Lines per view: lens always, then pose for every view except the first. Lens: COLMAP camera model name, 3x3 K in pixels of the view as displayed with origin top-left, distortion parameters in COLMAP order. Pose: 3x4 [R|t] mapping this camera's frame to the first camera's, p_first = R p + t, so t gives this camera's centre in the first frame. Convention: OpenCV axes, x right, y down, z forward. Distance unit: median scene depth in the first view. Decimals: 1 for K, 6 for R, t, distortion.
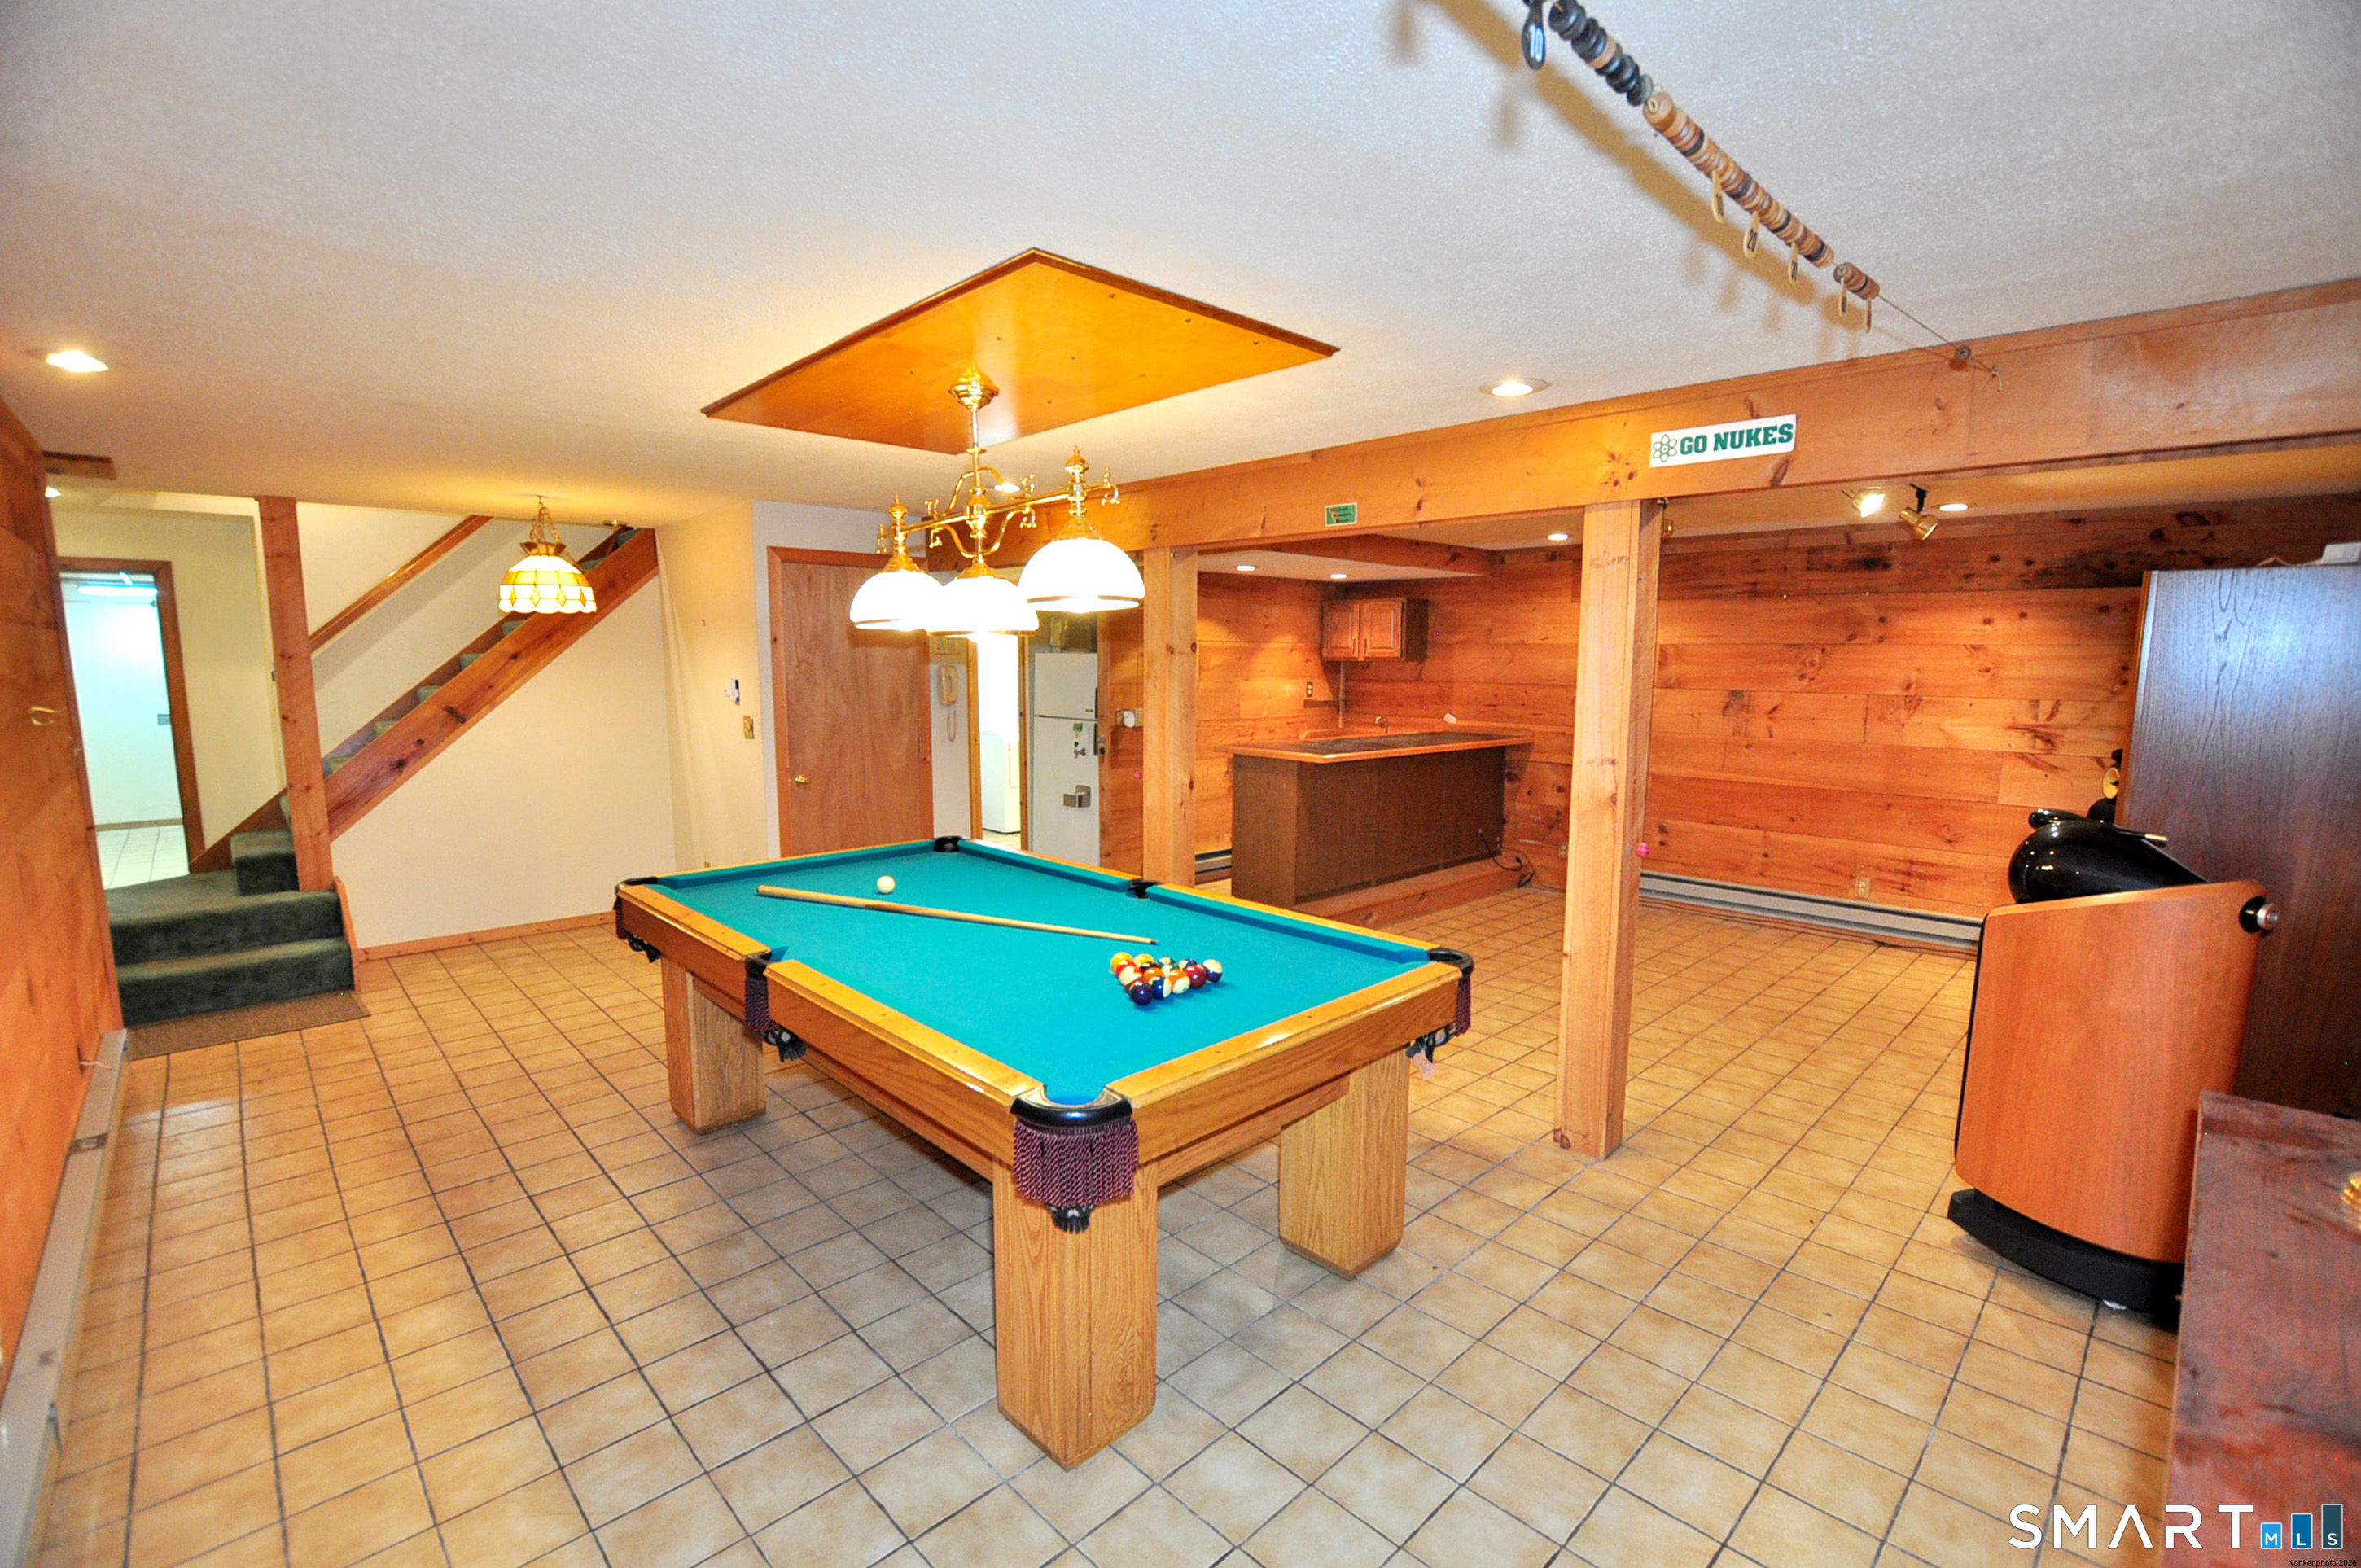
lens RADIAL K [[1035.5, 0, 1177.1], [0, 1035.5, 790.9], [0, 0, 1]] dist [-0.021597, 0.000179]
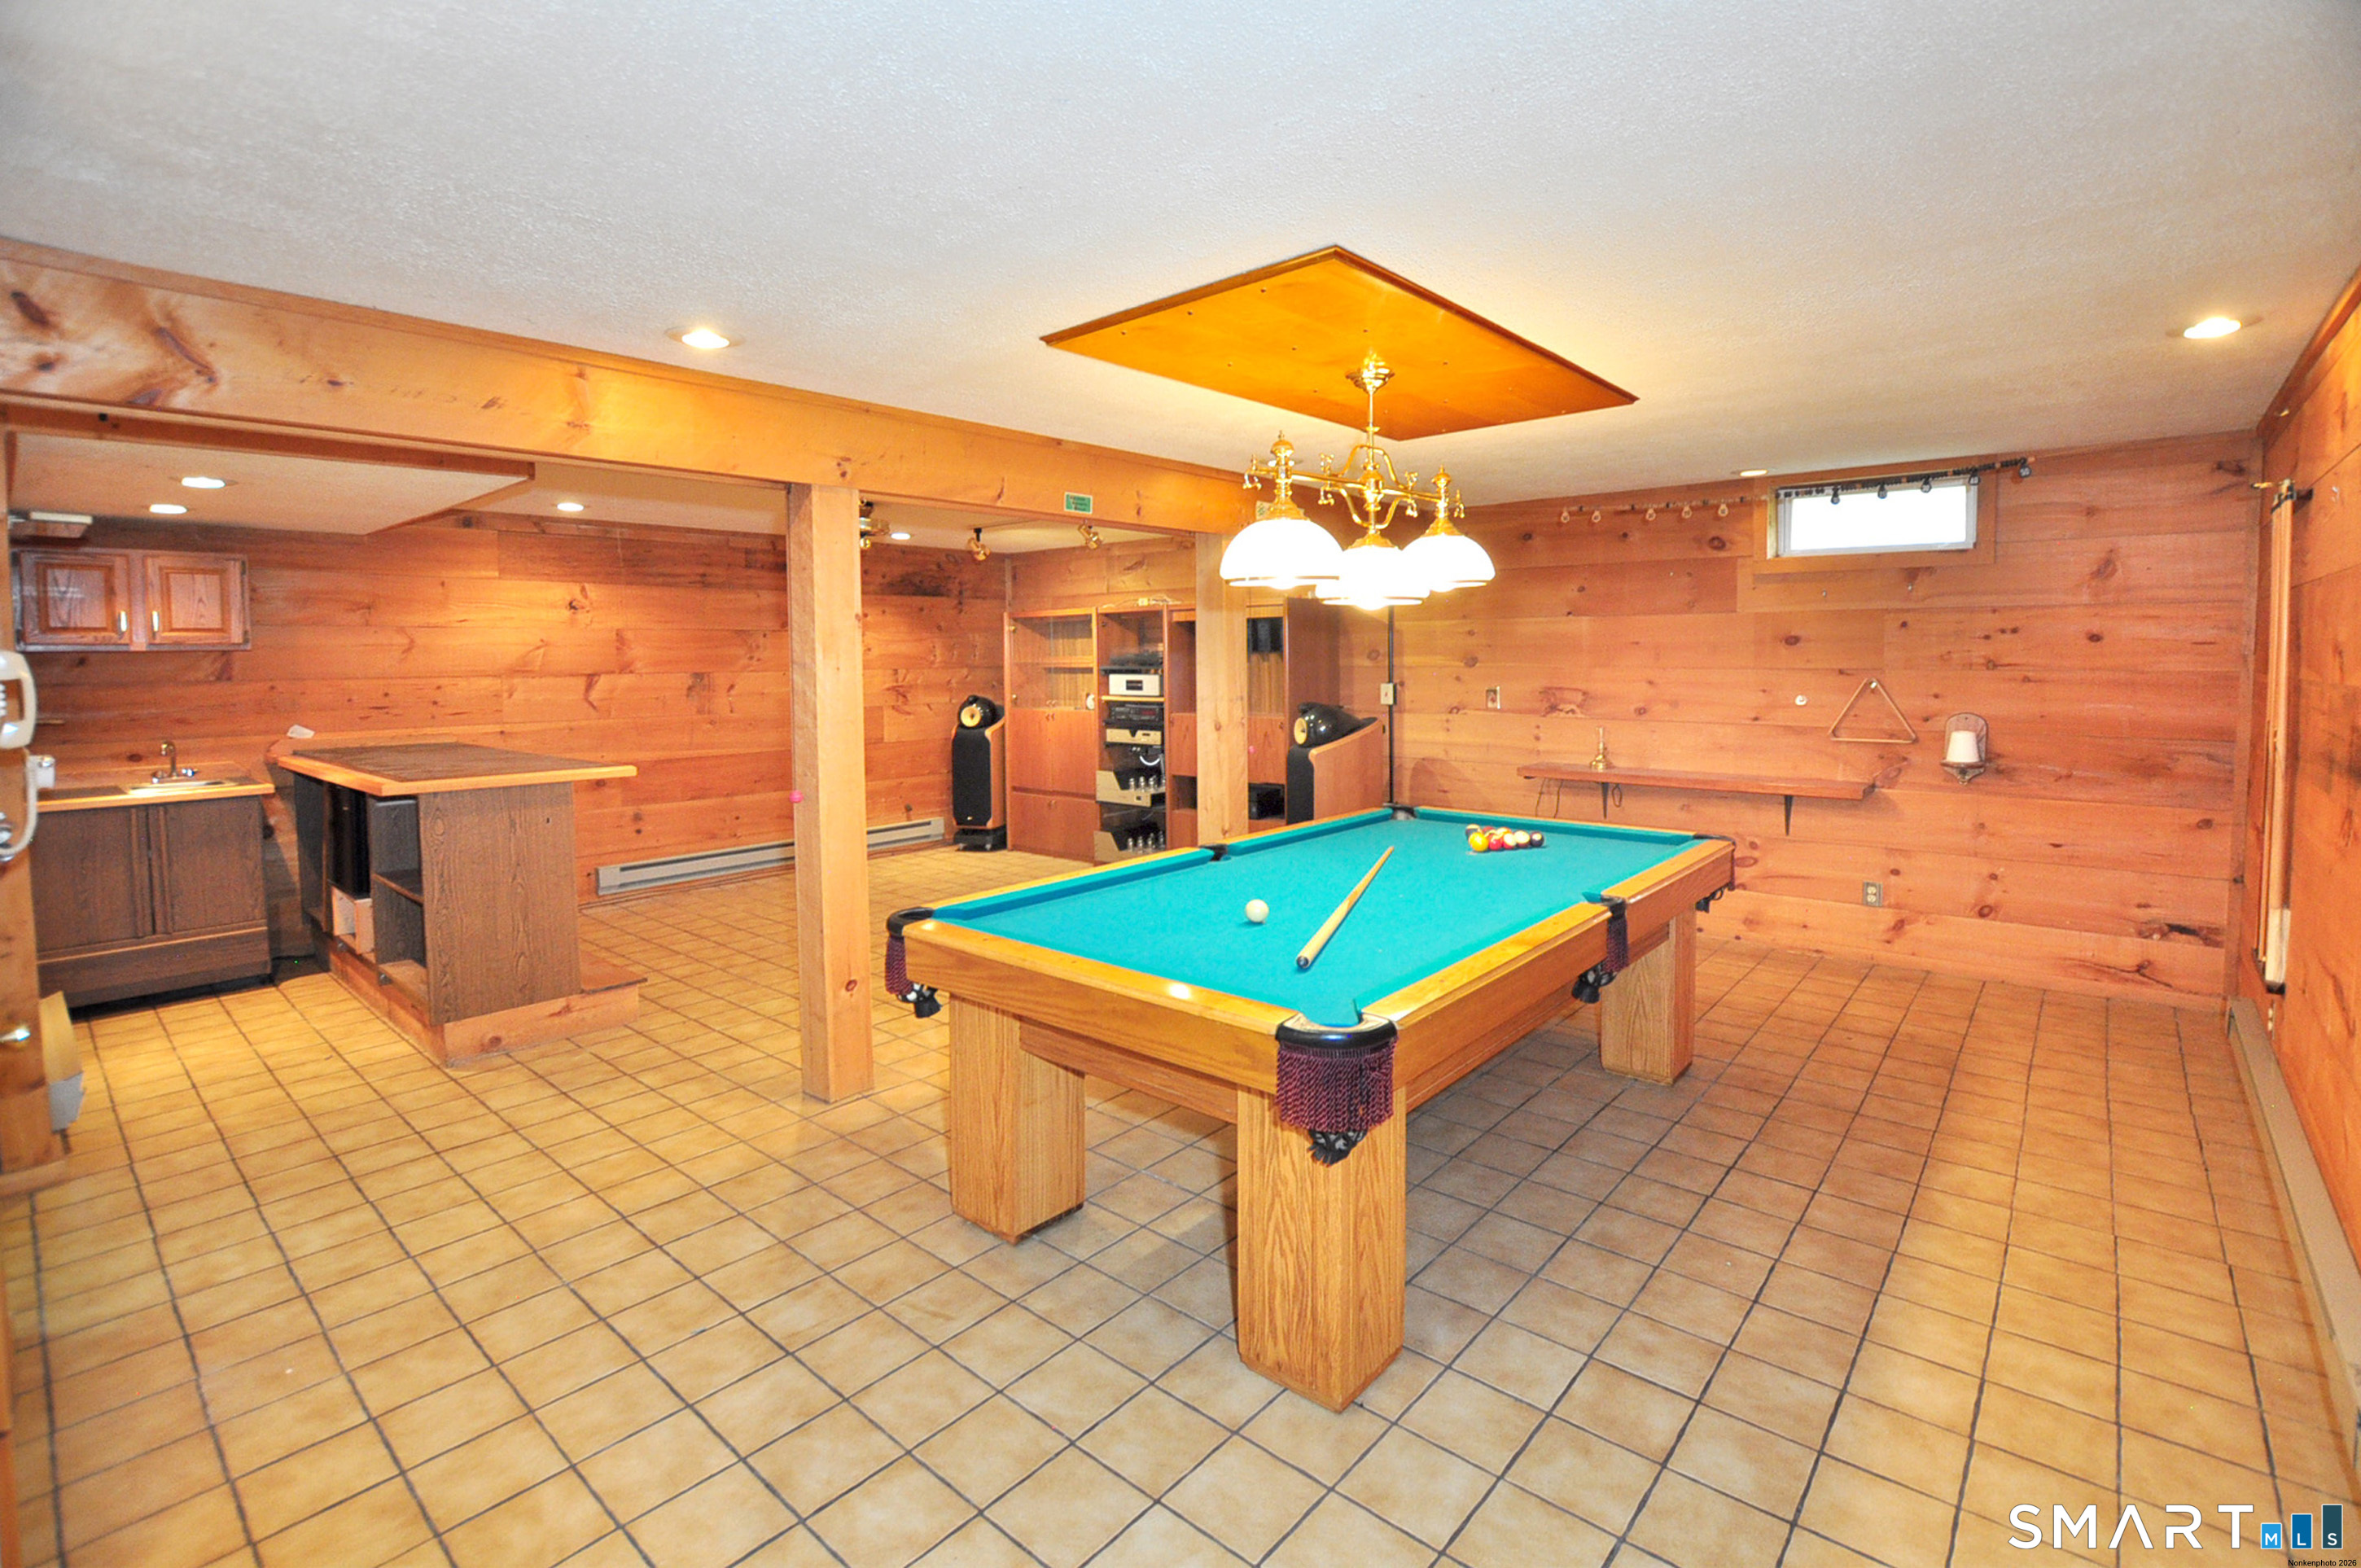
lens RADIAL K [[1035.5, 0, 1140.6], [0, 1035.5, 699.3], [0, 0, 1]] dist [-0.021597, 0.000179]
pose [[-0.043726, -0.049381, 0.997822, -1.042211], [0.137791, 0.988934, 0.054979, -0.122209], [-0.989496, 0.139895, -0.036438, 1.092562]]
